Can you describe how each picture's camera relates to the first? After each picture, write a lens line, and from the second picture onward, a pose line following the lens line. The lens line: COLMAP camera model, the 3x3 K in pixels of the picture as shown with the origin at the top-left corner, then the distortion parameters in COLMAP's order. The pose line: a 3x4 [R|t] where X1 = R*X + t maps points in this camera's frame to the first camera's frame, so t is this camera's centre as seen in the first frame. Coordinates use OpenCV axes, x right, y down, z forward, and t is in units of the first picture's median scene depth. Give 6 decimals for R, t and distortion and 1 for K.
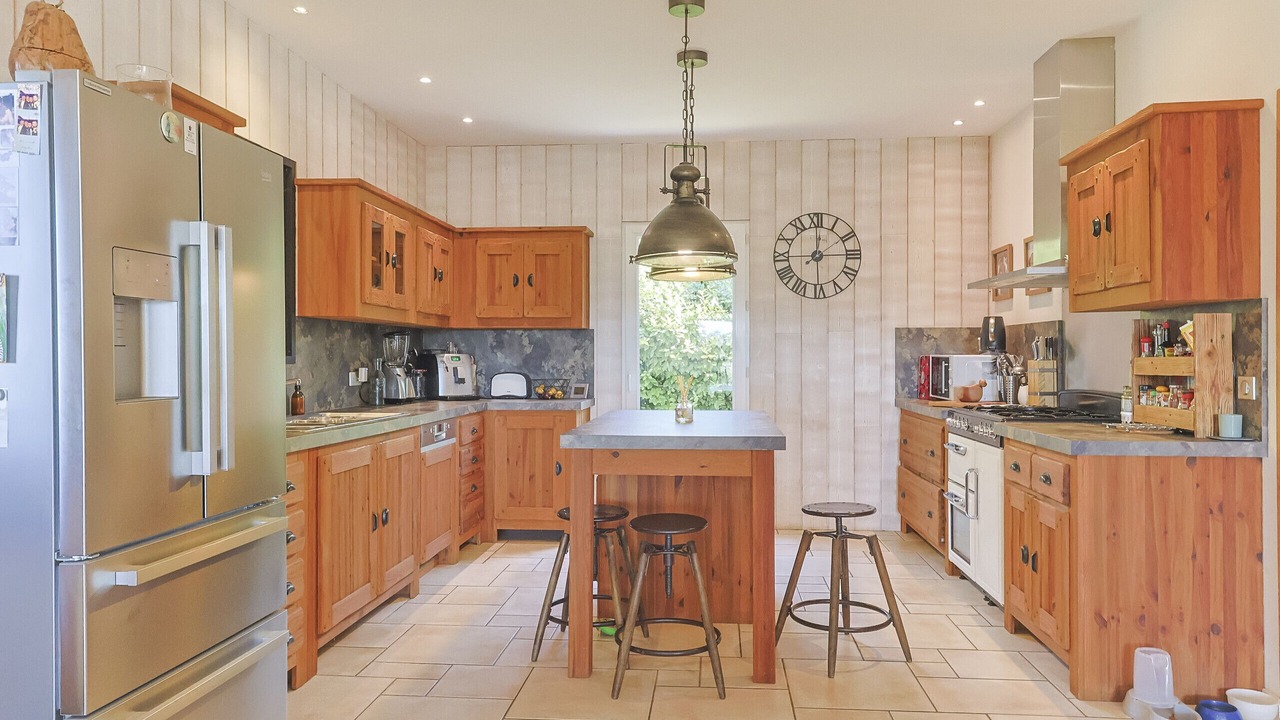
lens RADIAL K [[853.5, 0, 659.1], [0, 853.5, 359.6], [0, 0, 1]] dist [0.019371, 0.000698]
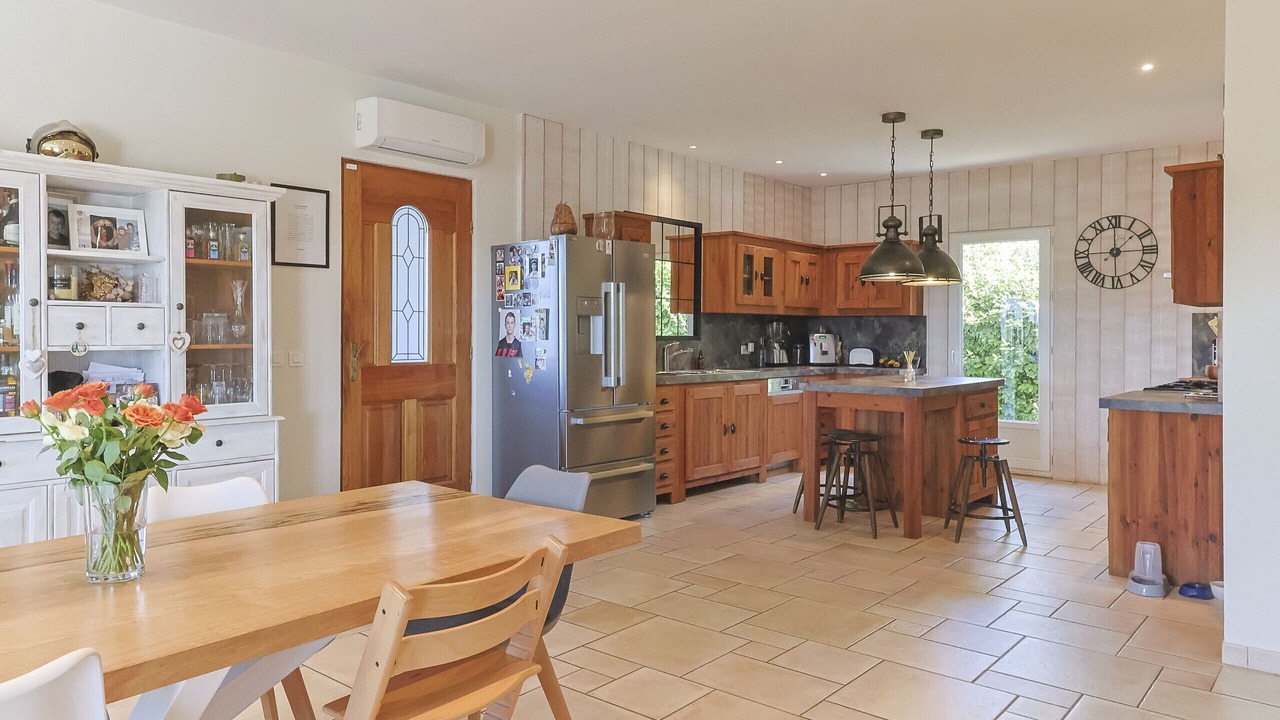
lens RADIAL K [[866.1, 0, 640.4], [0, 866.1, 340.8], [0, 0, 1]] dist [0.000679, -0.000213]
pose [[0.805375, 0.011255, -0.592659, 0.453023], [-0.006488, 0.999927, 0.010173, -0.009746], [0.592730, -0.004348, 0.805390, -0.424457]]
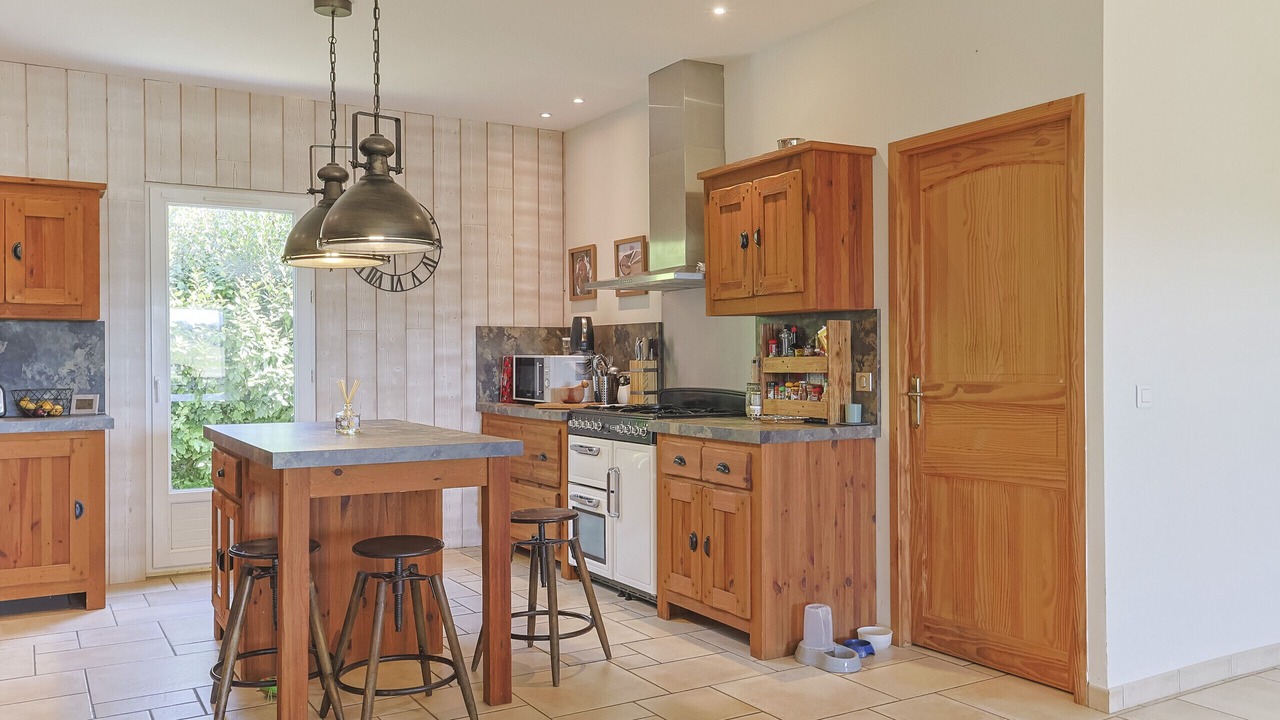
lens RADIAL K [[1018.6, 0, 640.0], [0, 1018.6, 360.0], [0, 0, 1]] dist [0.015705, 0.001078]
pose [[0.819594, -0.003001, 0.572937, -0.257894], [0.003986, 0.999992, -0.000463, 0.000672], [-0.572931, 0.002663, 0.819599, -0.003973]]
